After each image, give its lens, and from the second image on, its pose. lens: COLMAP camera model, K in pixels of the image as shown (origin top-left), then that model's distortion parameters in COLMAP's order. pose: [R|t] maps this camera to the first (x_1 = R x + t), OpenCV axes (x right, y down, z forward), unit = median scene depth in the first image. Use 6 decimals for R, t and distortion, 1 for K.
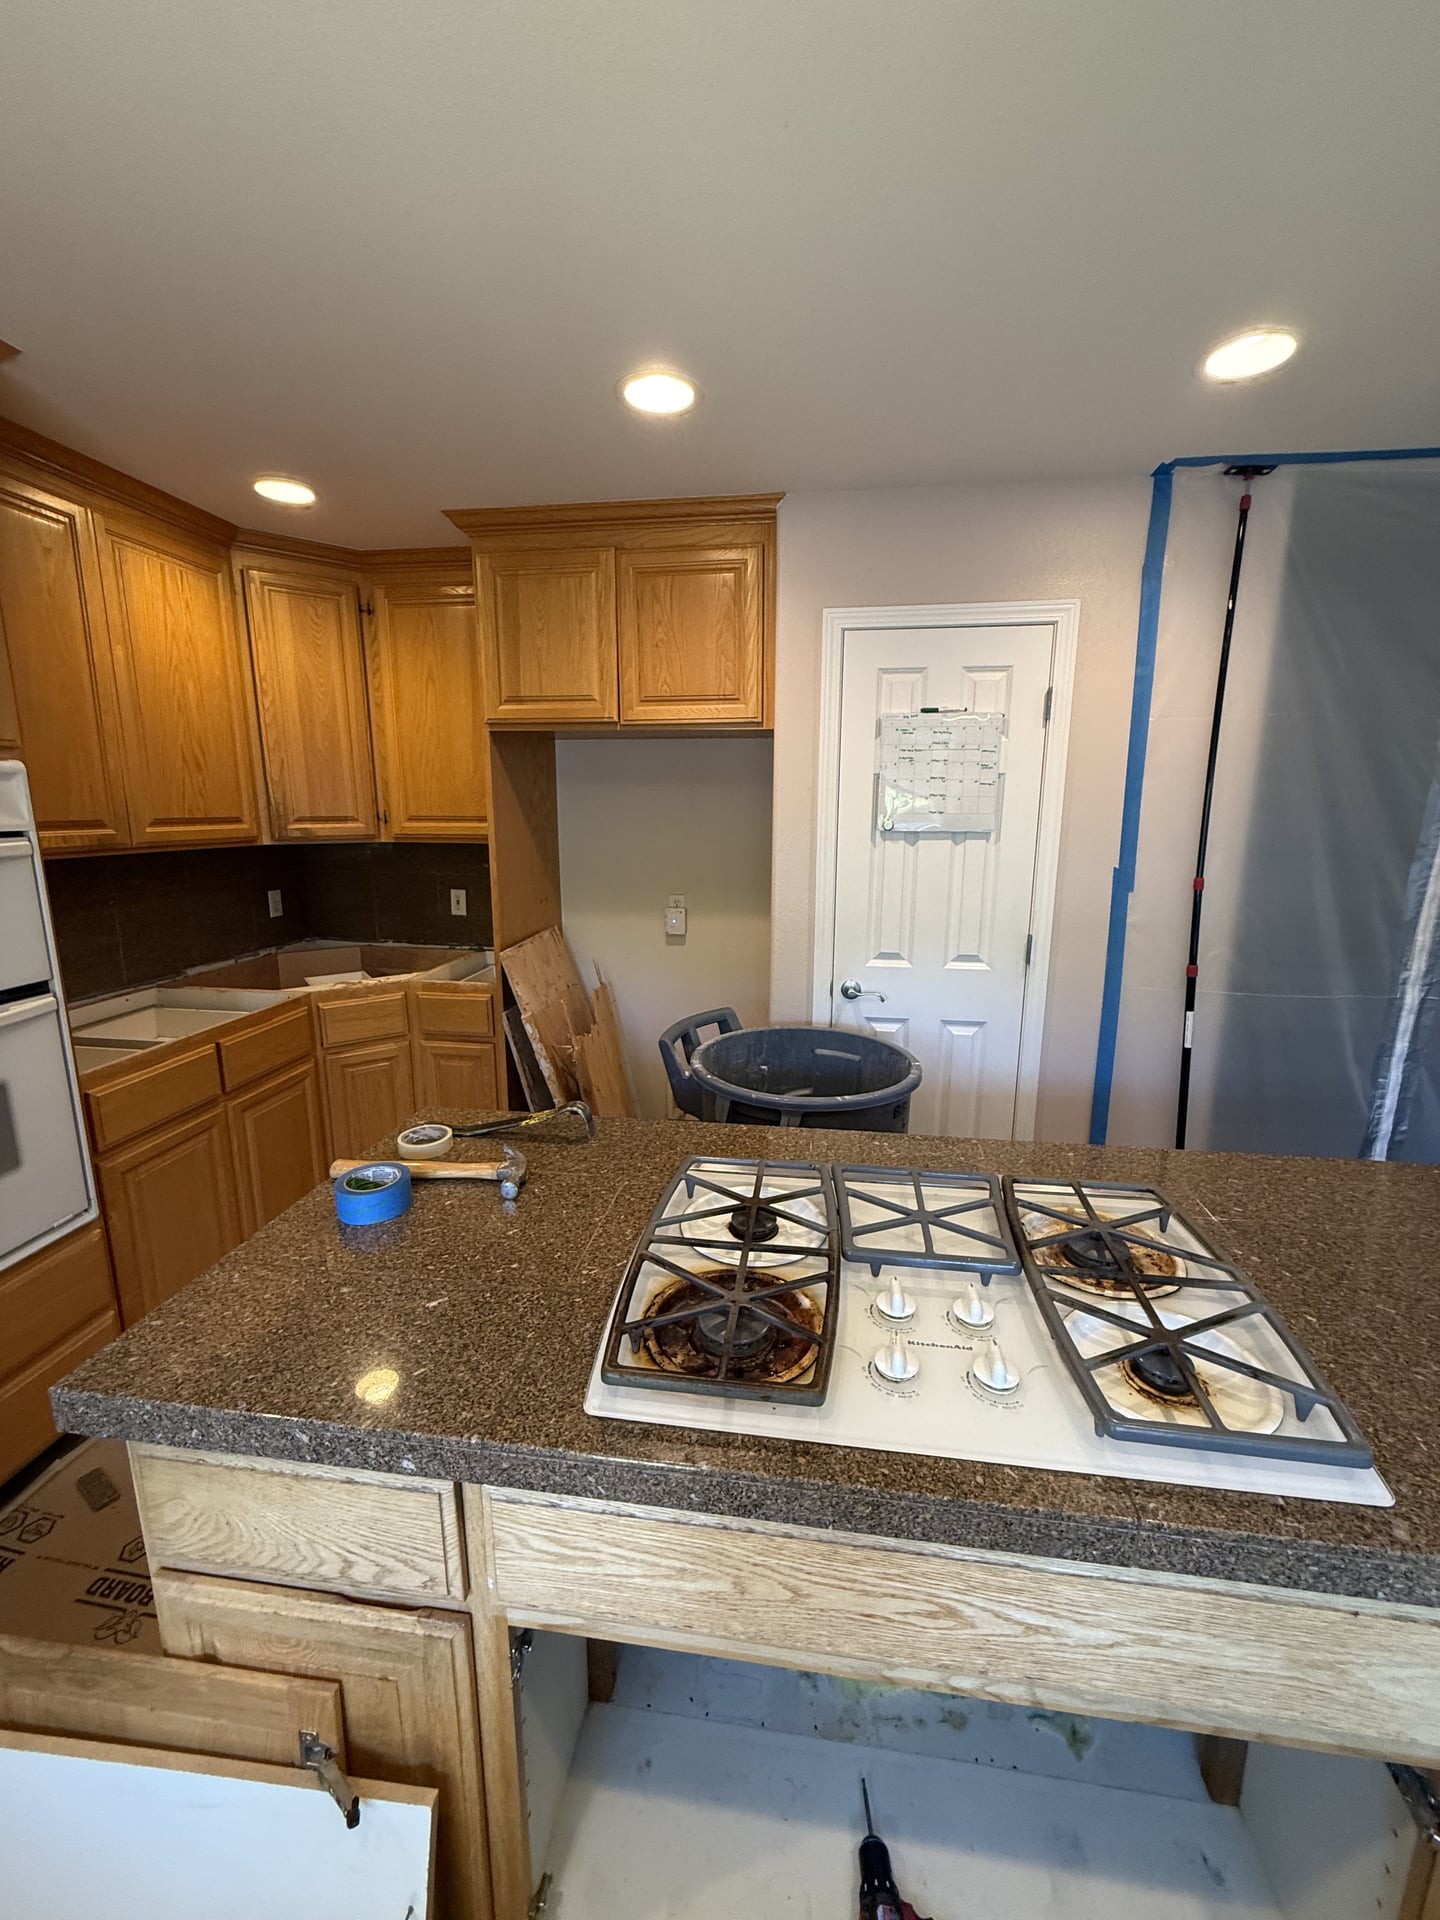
lens RADIAL K [[761.3, 0, 723.4], [0, 761.3, 954.9], [0, 0, 1]] dist [-0.001357, -0.000545]
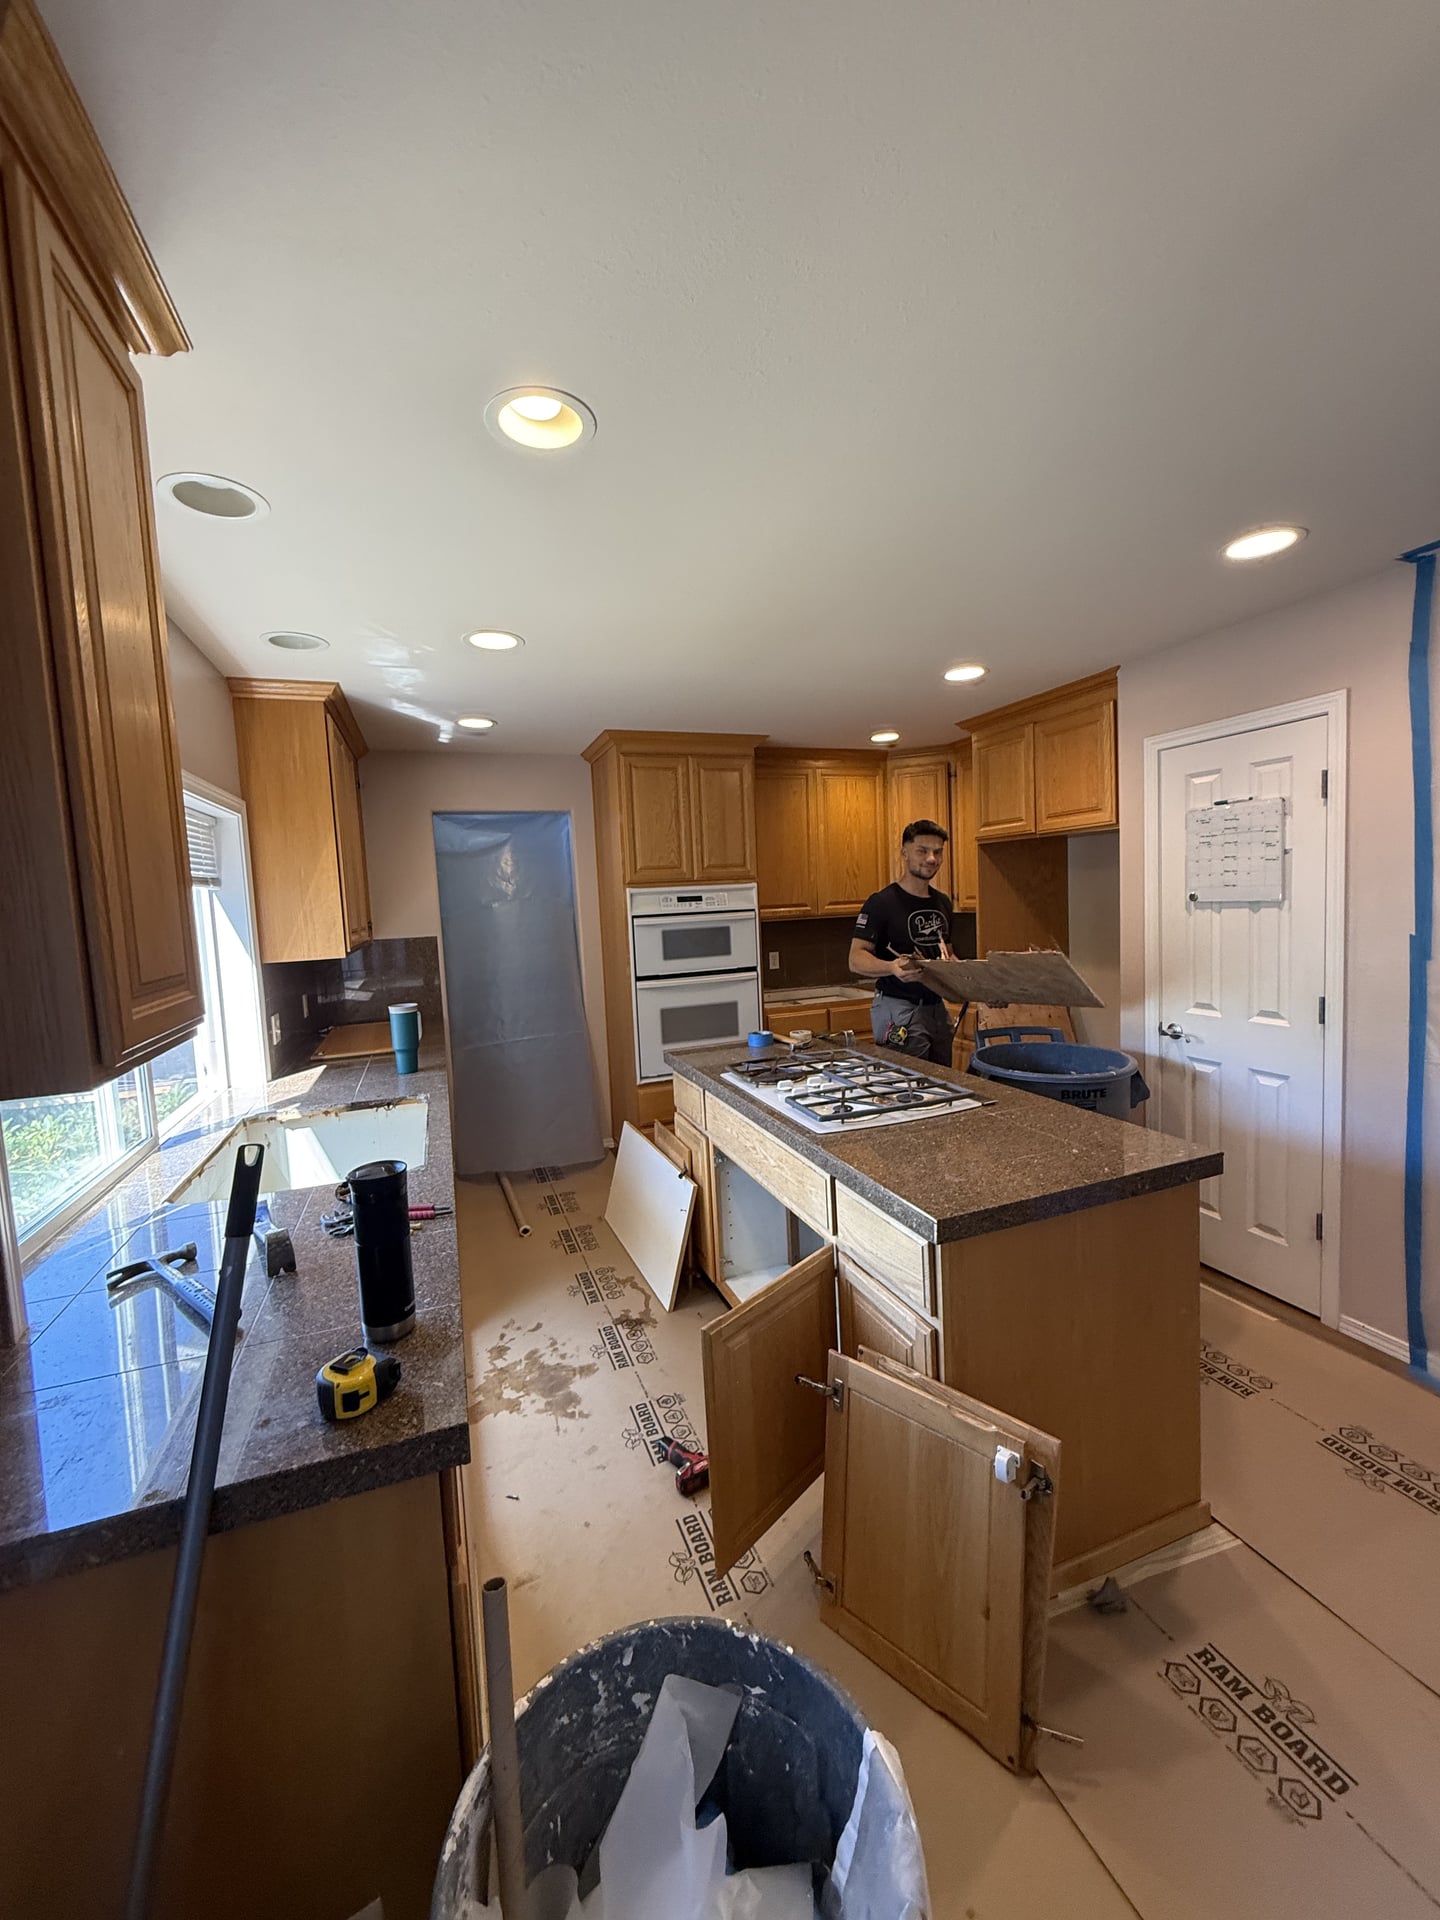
lens RADIAL K [[765.7, 0, 721.9], [0, 765.7, 955.6], [0, 0, 1]] dist [-0.000112, -0.000350]
pose [[0.475278, 0.044767, -0.878696, 0.908114], [-0.124071, 0.992135, -0.016562, 0.036719], [0.871044, 0.116892, 0.477095, -0.230930]]
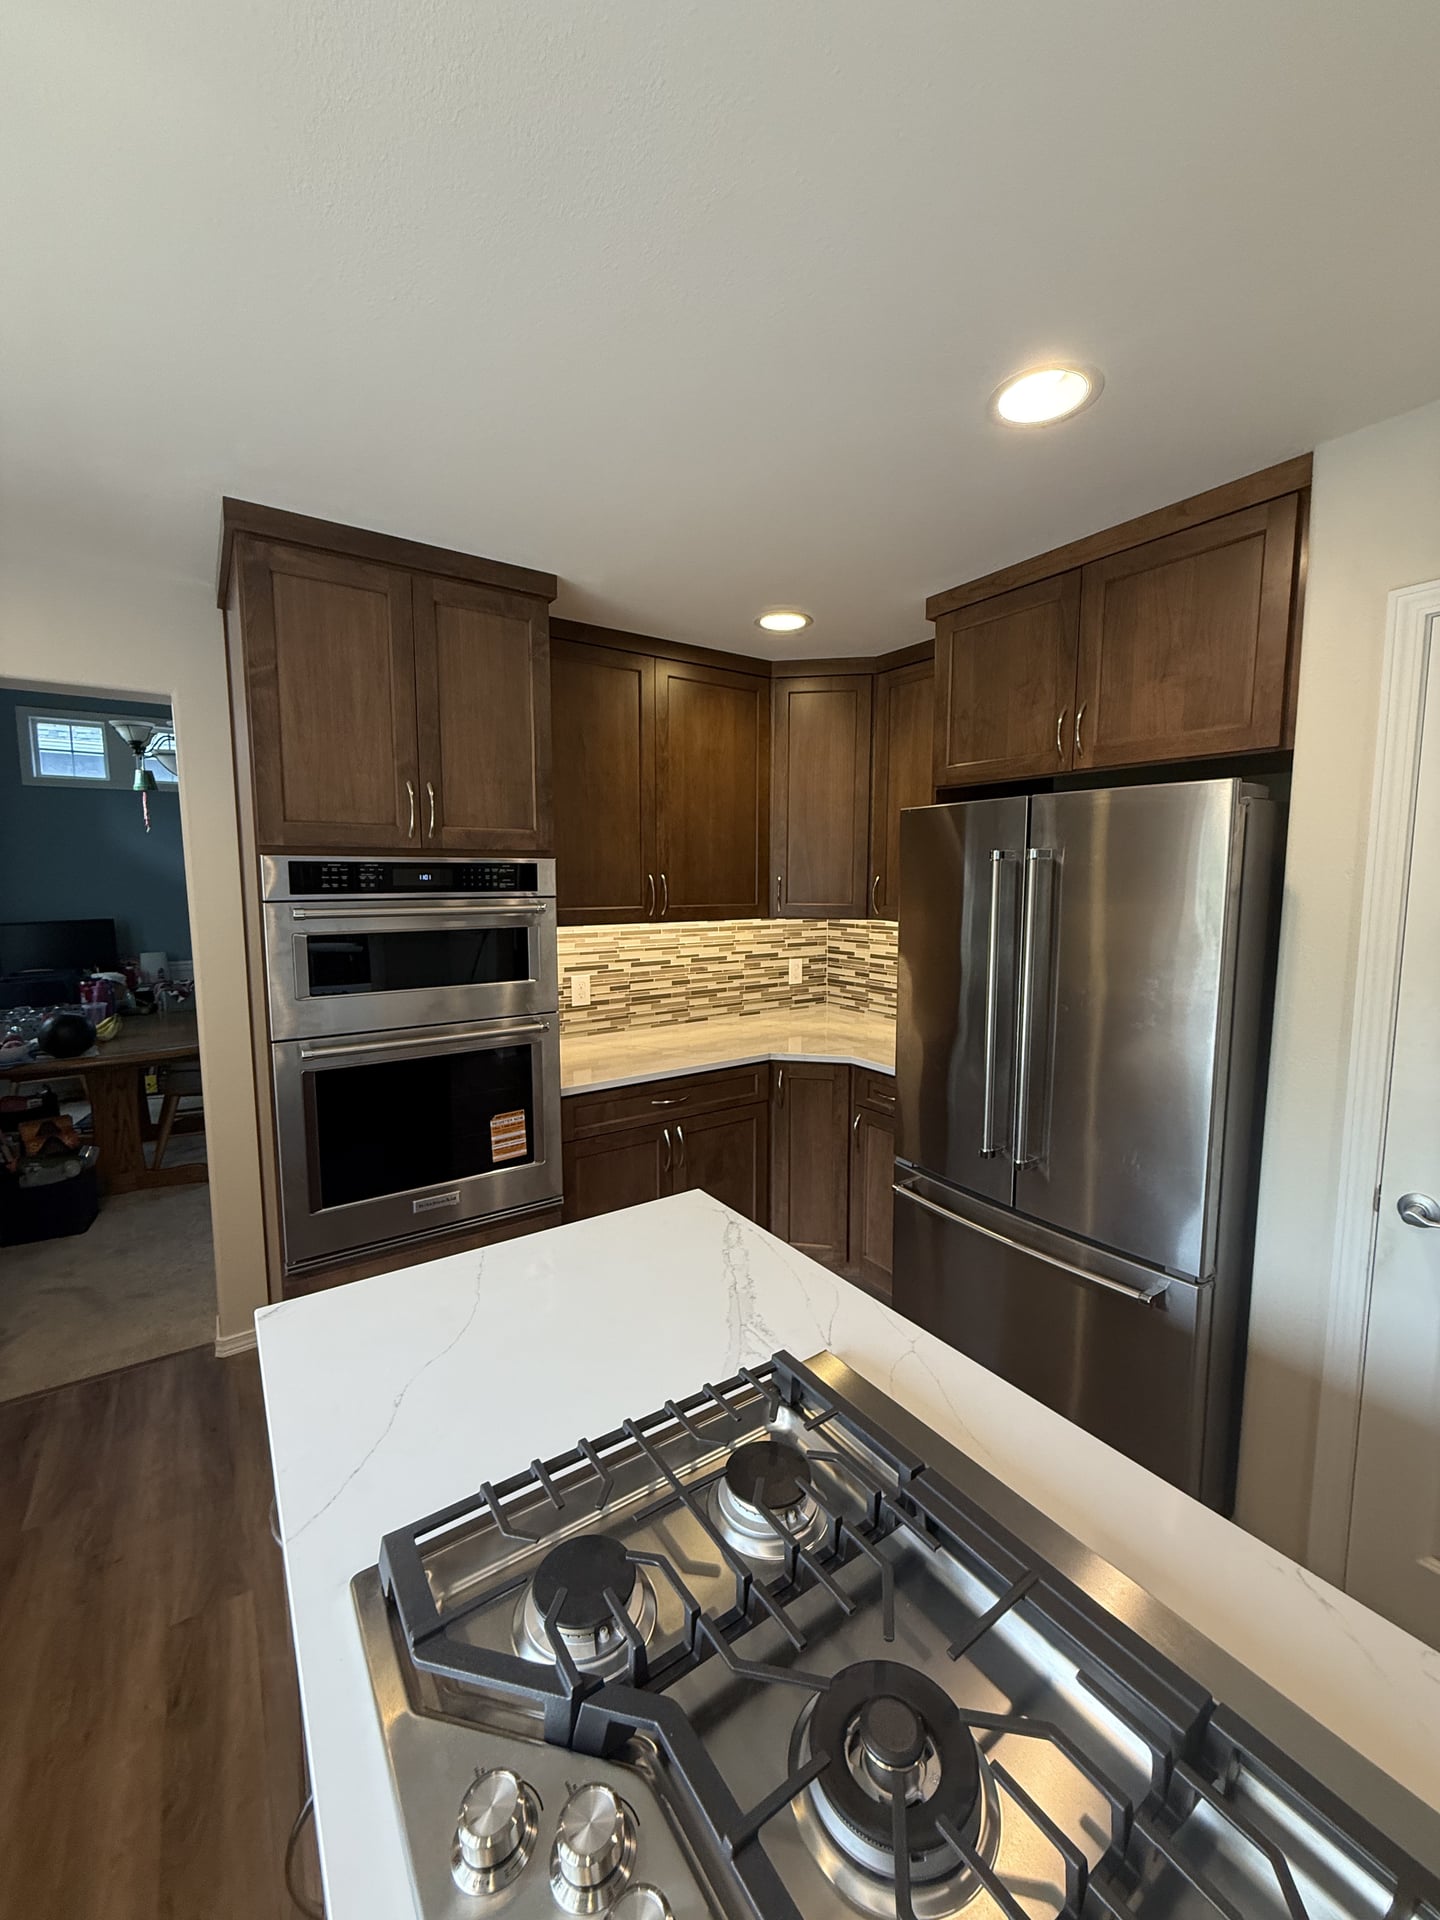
lens RADIAL K [[761.3, 0, 723.4], [0, 761.3, 954.9], [0, 0, 1]] dist [-0.001357, -0.000545]
pose [[0.674763, 0.075416, -0.734171, 0.224562], [-0.142450, 0.989368, -0.029293, -0.056460], [0.724157, 0.124348, 0.678332, 0.194433]]
